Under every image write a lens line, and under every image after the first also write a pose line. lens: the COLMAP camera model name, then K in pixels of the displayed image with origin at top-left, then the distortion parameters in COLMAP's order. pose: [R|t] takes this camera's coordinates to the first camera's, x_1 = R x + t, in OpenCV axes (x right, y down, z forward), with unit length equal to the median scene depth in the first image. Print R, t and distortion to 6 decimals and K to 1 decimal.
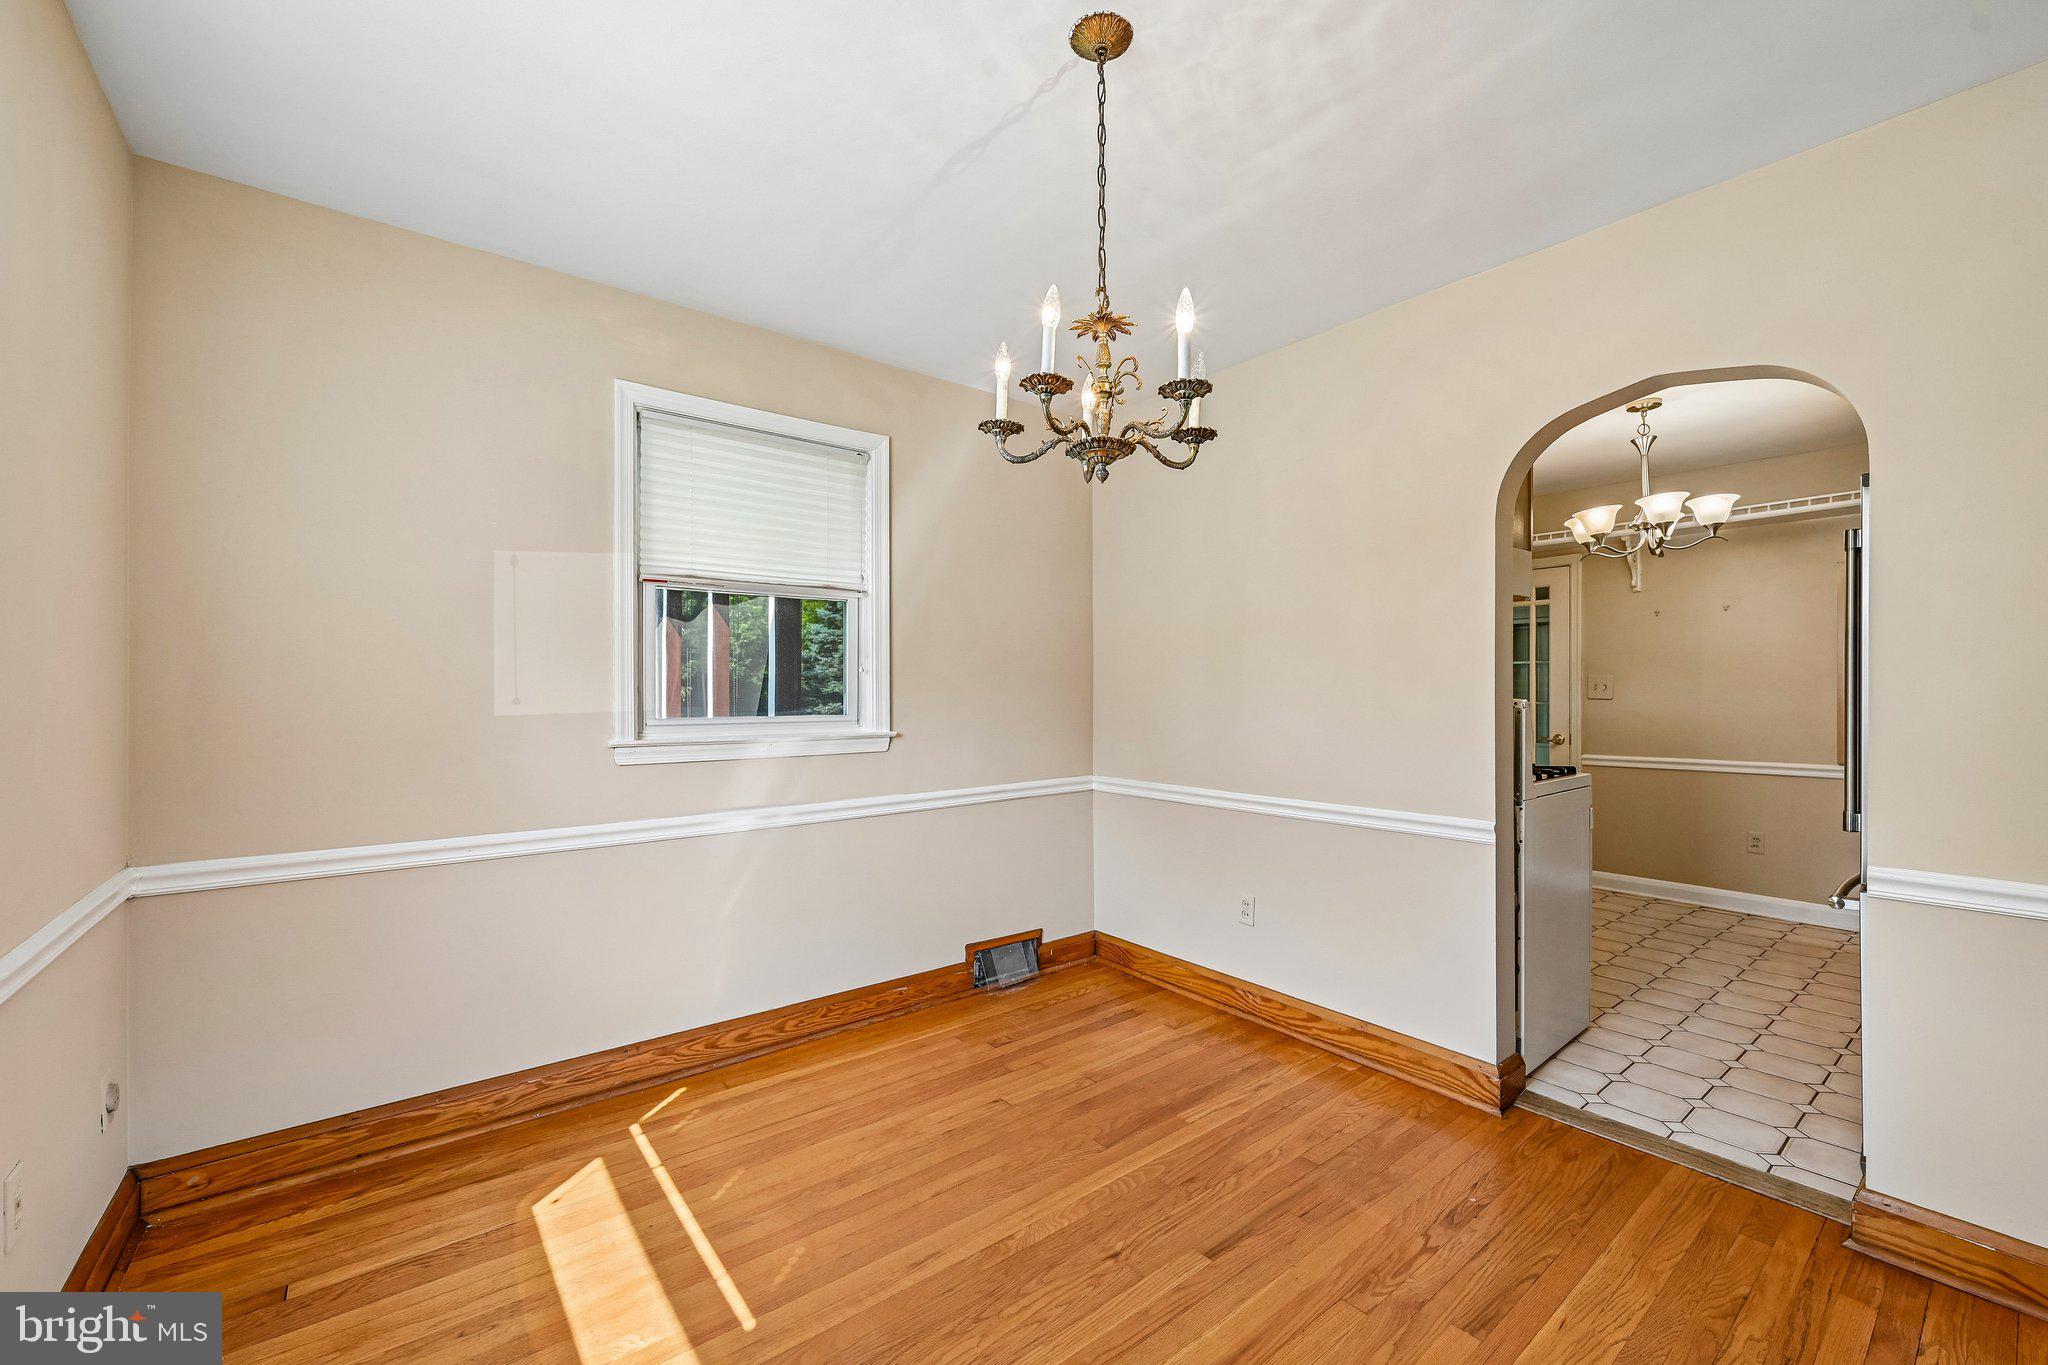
lens RADIAL K [[821.5, 0, 1031.2], [0, 821.5, 685.6], [0, 0, 1]] dist [-0.002825, 0.001072]
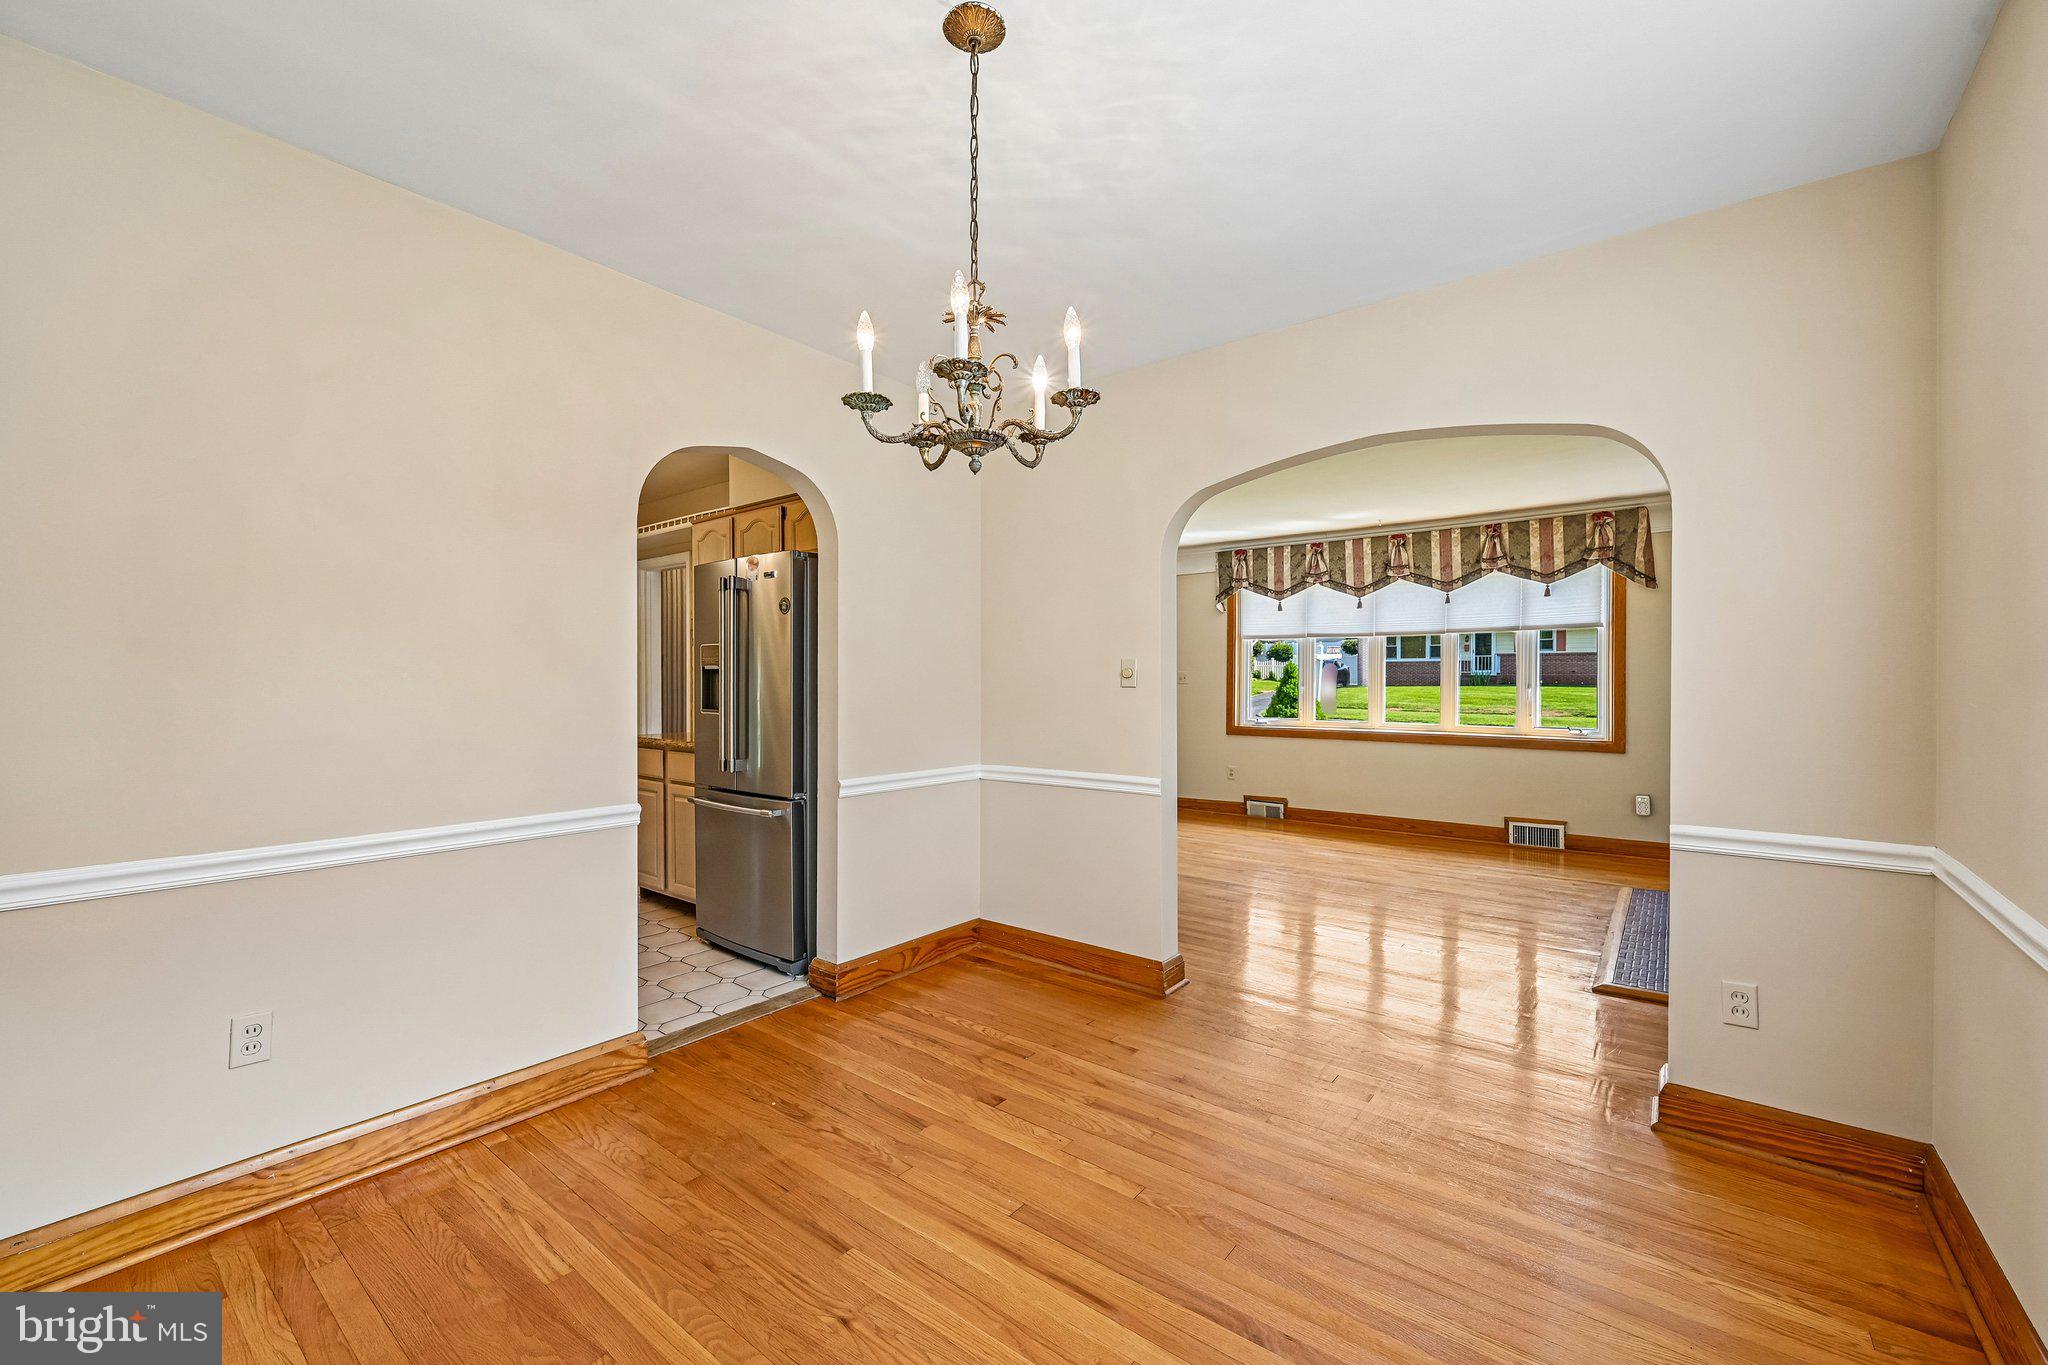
lens RADIAL K [[821.5, 0, 1036.3], [0, 821.5, 682.6], [0, 0, 1]] dist [-0.002825, 0.001072]
pose [[-0.227794, 0.000124, 0.973709, -0.550369], [-0.009871, 0.999948, -0.002437, 0.006682], [-0.973659, -0.010167, -0.227781, 0.691762]]
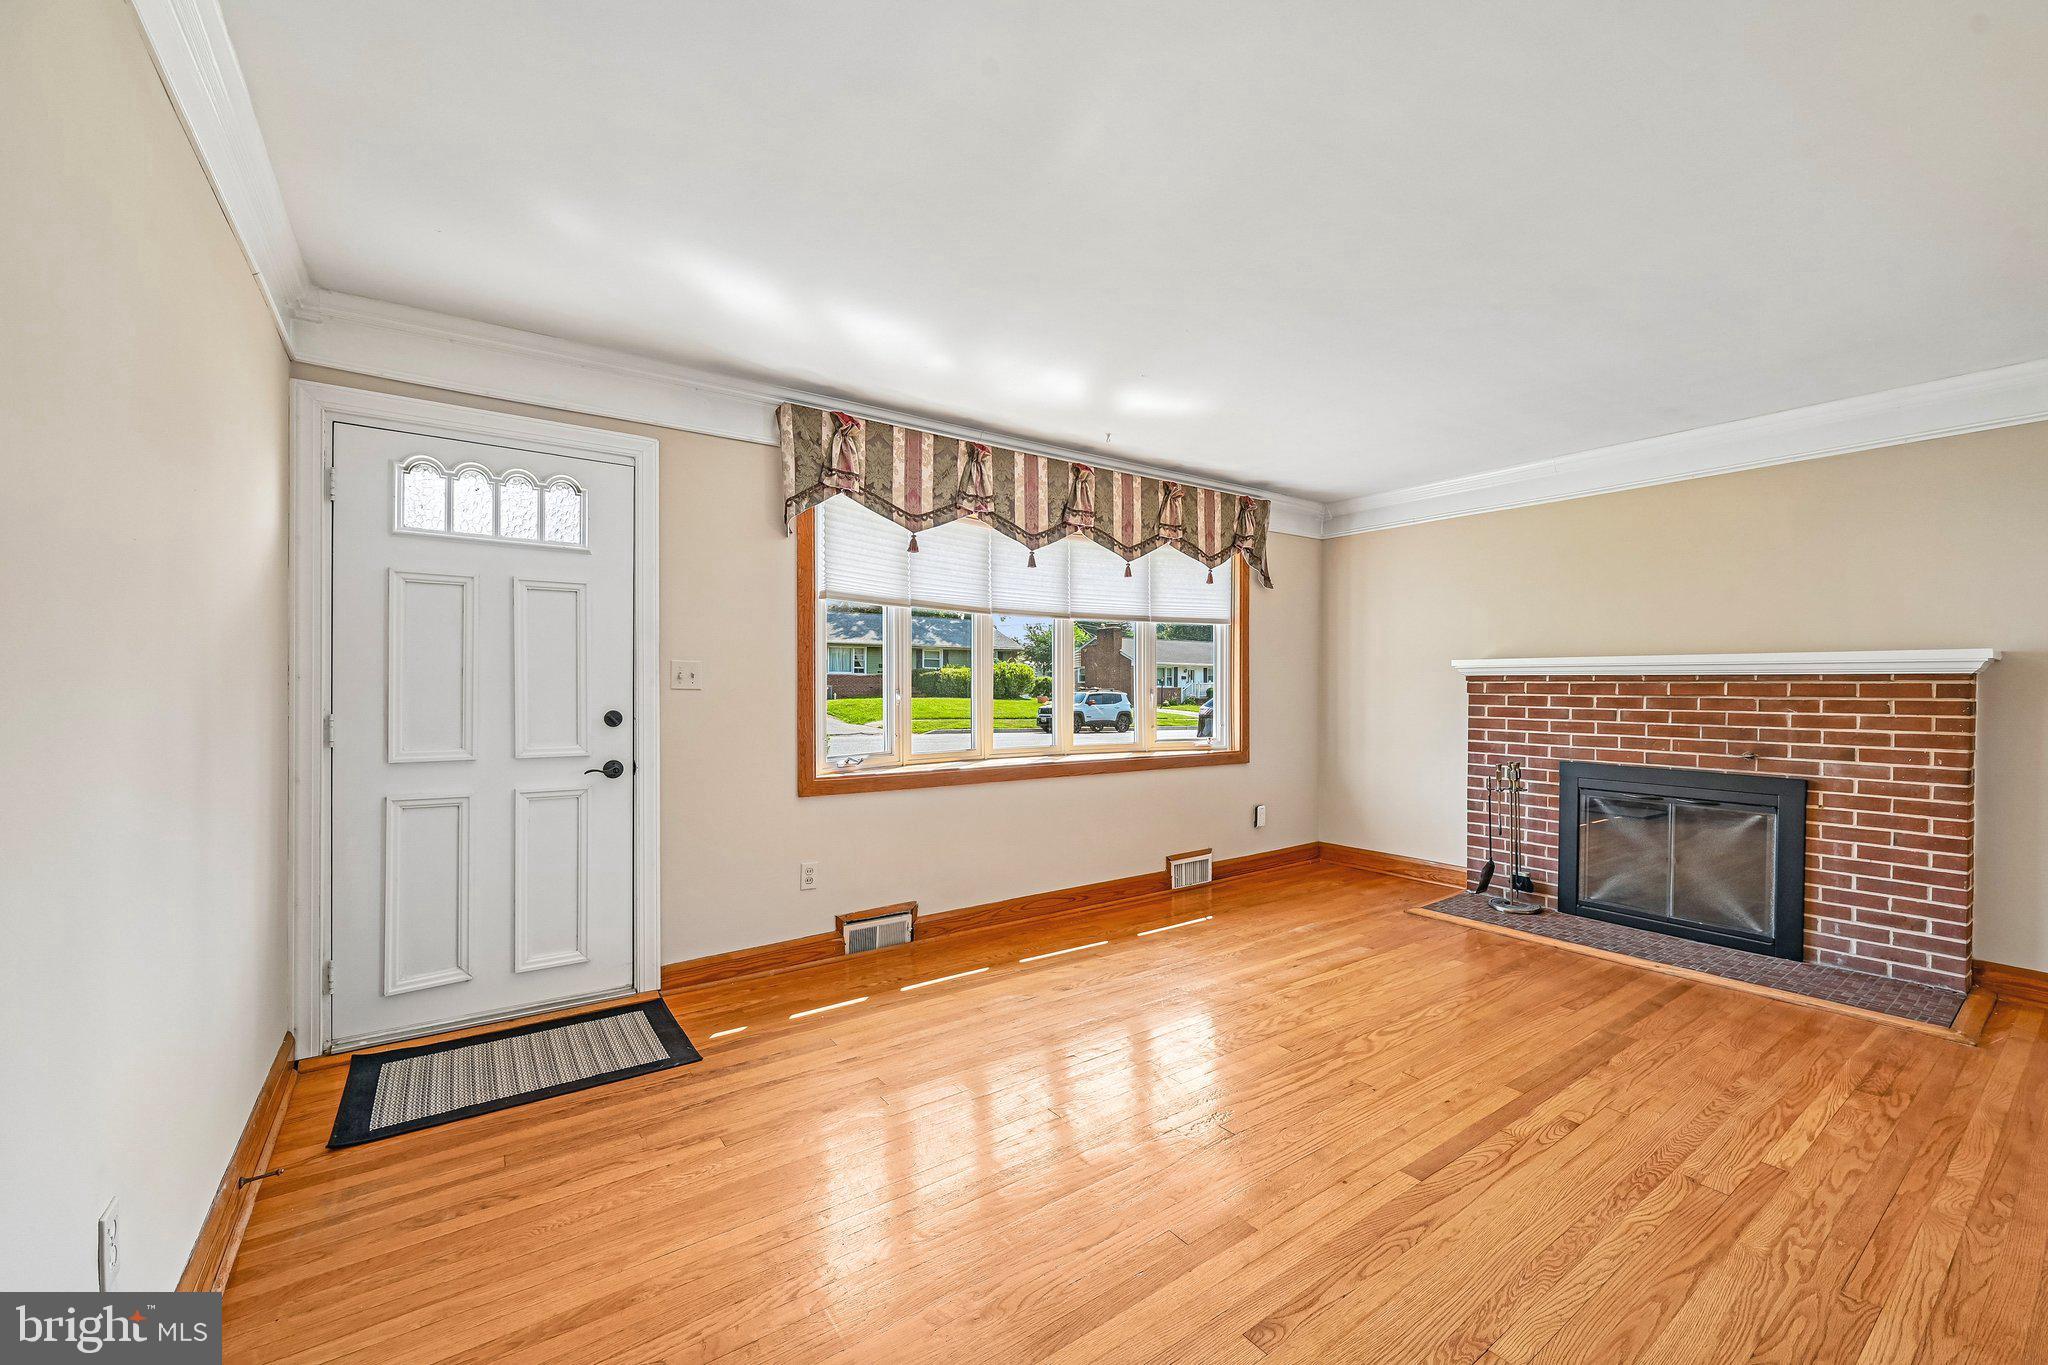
lens RADIAL K [[821.5, 0, 1024.2], [0, 821.5, 692.3], [0, 0, 1]] dist [-0.002825, 0.001072]
pose [[-0.998618, 0.000011, 0.052552, 1.649953], [-0.000069, 0.999999, -0.001509, 0.003353], [-0.052552, -0.001511, -0.998617, 0.718324]]
